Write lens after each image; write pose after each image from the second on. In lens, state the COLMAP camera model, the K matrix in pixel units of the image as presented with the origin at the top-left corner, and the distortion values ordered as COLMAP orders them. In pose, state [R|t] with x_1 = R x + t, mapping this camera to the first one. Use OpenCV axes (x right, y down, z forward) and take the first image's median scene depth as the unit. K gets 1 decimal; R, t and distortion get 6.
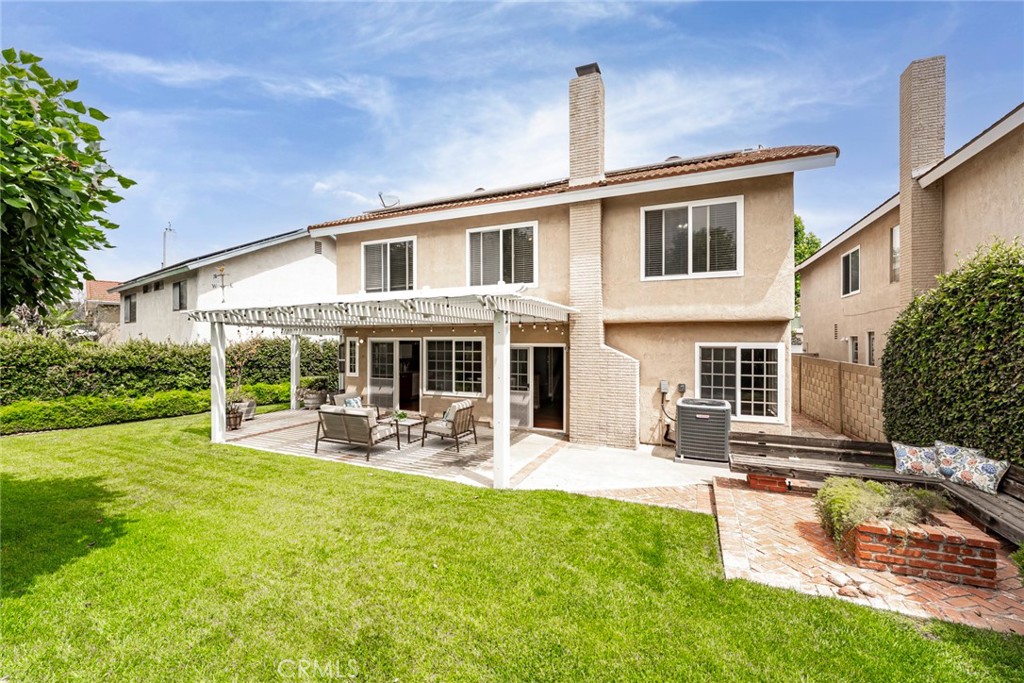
lens RADIAL K [[420.8, 0, 508.8], [0, 420.8, 348.5], [0, 0, 1]] dist [-0.001162, -0.000287]
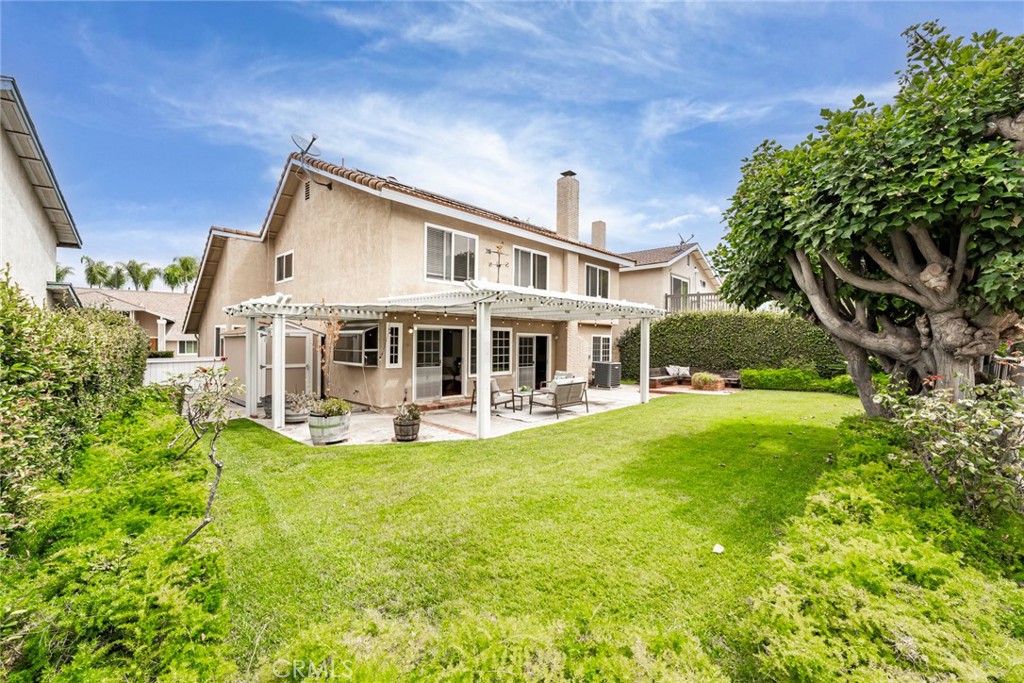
lens RADIAL K [[420.8, 0, 510.3], [0, 420.8, 337.3], [0, 0, 1]] dist [-0.001162, -0.000287]
pose [[0.332788, -0.001855, 0.943000, -1.188566], [-0.009875, 0.999936, 0.005452, -0.004537], [-0.942950, -0.011126, 0.332749, 0.518792]]
